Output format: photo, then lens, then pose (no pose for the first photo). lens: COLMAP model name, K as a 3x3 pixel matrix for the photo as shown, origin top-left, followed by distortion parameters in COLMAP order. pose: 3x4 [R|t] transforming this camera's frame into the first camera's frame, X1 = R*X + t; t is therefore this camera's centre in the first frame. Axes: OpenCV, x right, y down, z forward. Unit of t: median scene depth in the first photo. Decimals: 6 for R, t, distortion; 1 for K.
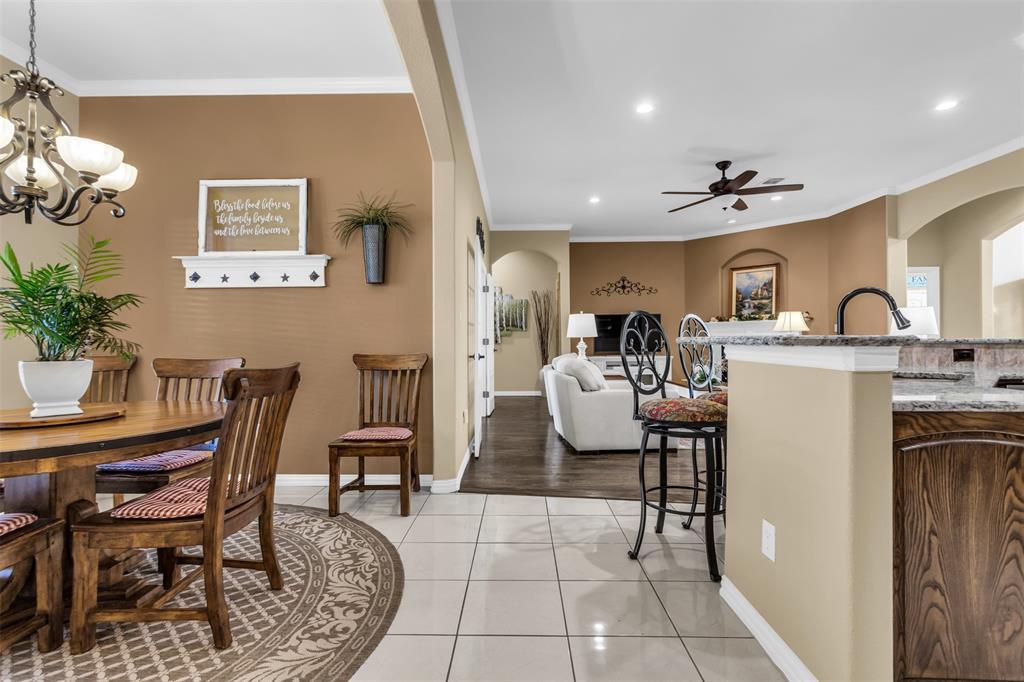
lens RADIAL K [[484.9, 0, 509.9], [0, 484.9, 336.7], [0, 0, 1]] dist [-0.002060, 0.001000]
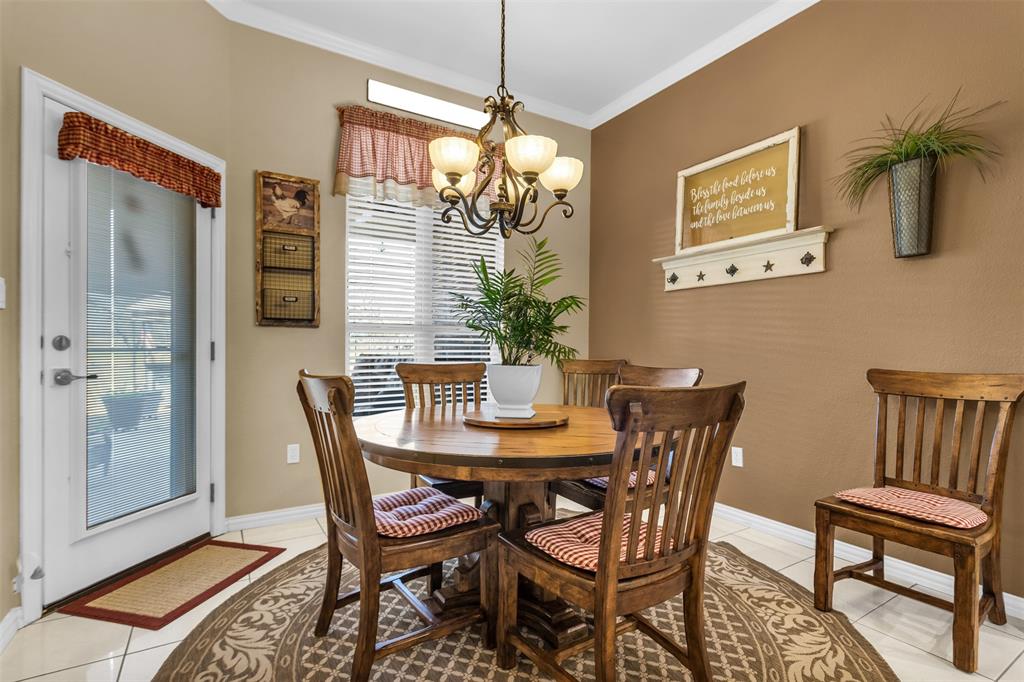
lens RADIAL K [[484.9, 0, 508.6], [0, 484.9, 353.2], [0, 0, 1]] dist [-0.002060, 0.001000]
pose [[0.543494, 0.018059, -0.839218, -0.035918], [-0.001050, 0.999782, 0.020834, 0.001627], [0.839412, -0.010442, 0.543395, 0.227545]]
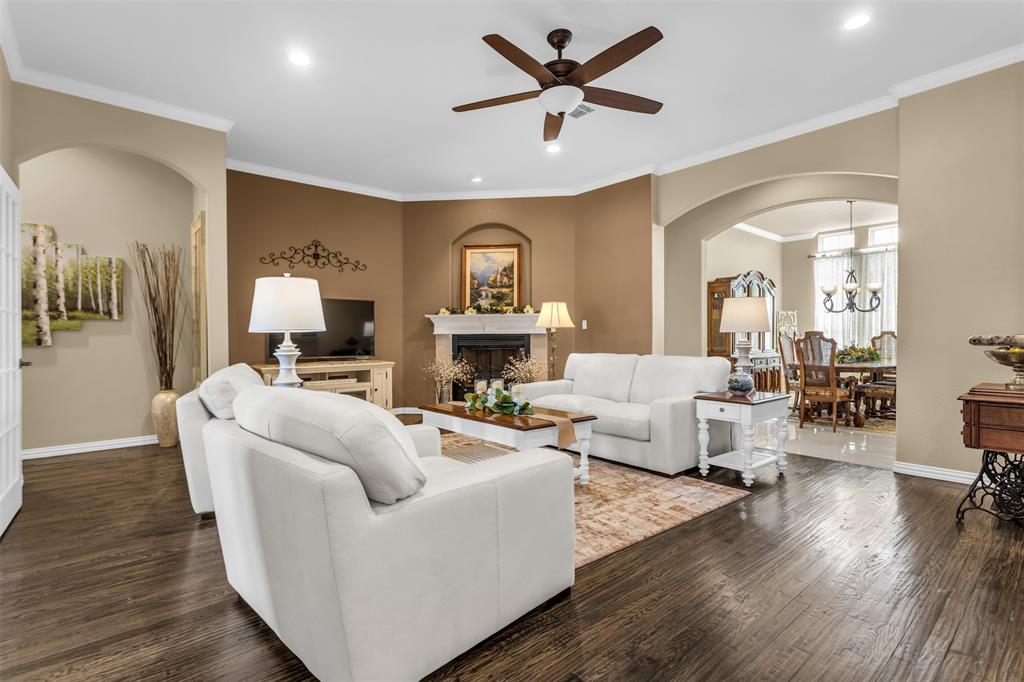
lens RADIAL K [[484.9, 0, 516.2], [0, 484.9, 336.7], [0, 0, 1]] dist [-0.002060, 0.001000]
pose [[0.747793, 0.002988, 0.663926, 0.016372], [-0.005225, 0.999985, 0.001386, 0.005695], [-0.663912, -0.004505, 0.747797, 0.869726]]
